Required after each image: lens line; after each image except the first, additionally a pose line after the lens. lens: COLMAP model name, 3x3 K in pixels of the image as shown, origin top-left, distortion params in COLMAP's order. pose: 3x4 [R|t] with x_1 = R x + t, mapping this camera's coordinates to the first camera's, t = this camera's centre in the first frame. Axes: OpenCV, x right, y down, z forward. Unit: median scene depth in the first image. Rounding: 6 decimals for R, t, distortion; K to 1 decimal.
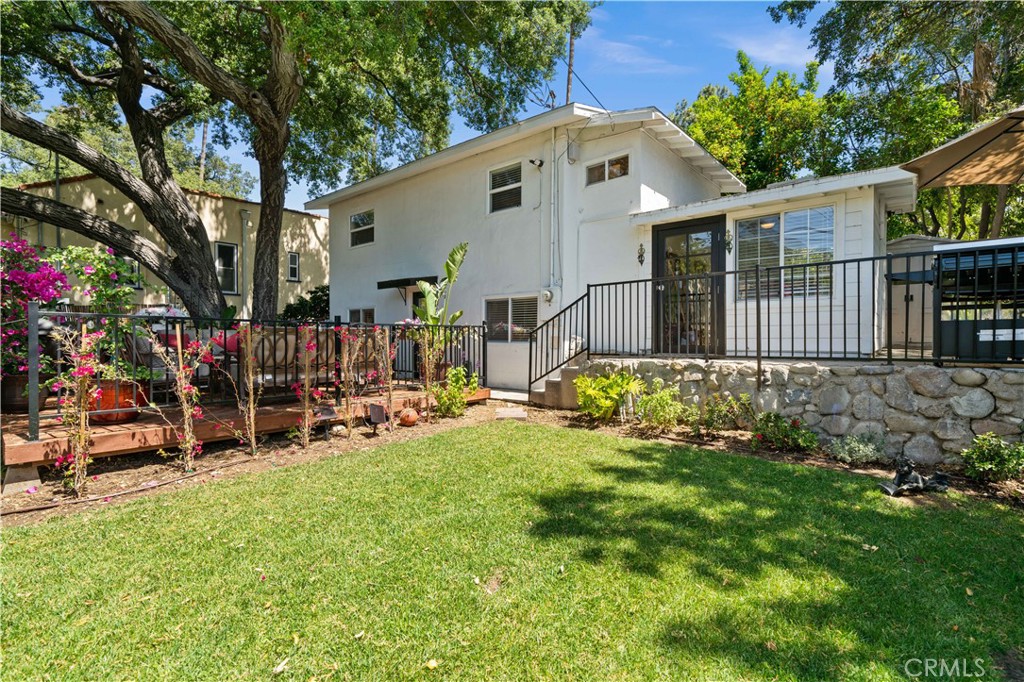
lens RADIAL K [[451.8, 0, 512.0], [0, 451.8, 341.0], [0, 0, 1]] dist [0.002076, 0.000288]
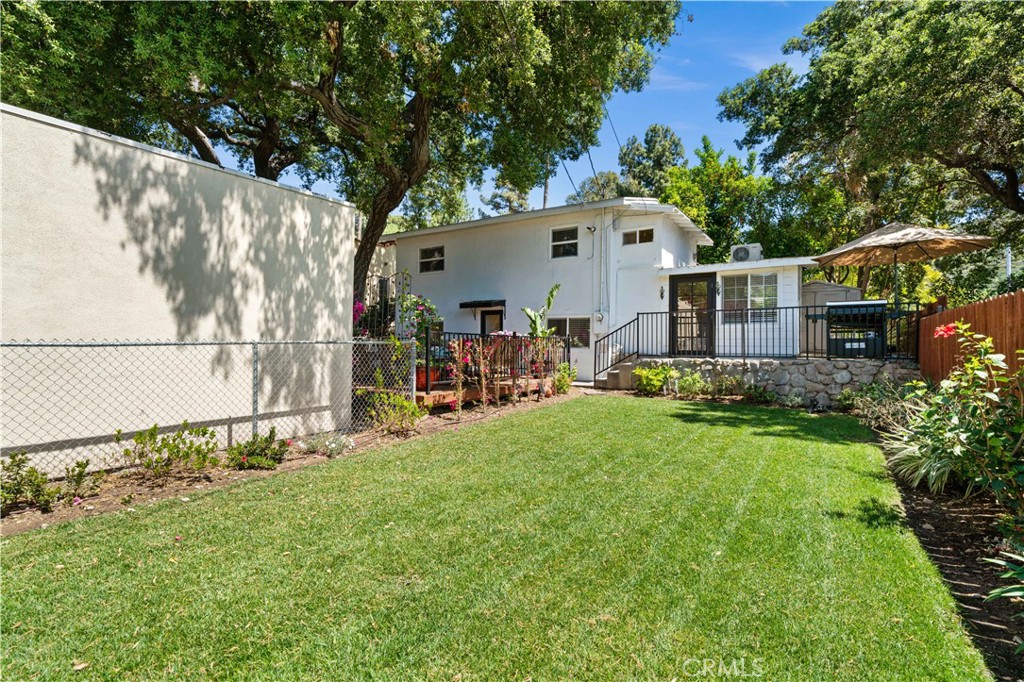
lens RADIAL K [[451.8, 0, 512.0], [0, 451.8, 341.0], [0, 0, 1]] dist [0.002076, 0.000288]
pose [[0.991323, 0.007774, 0.131218, -0.521011], [-0.005626, 0.999844, -0.016730, 0.006867], [-0.131327, 0.015846, 0.991212, -0.585272]]
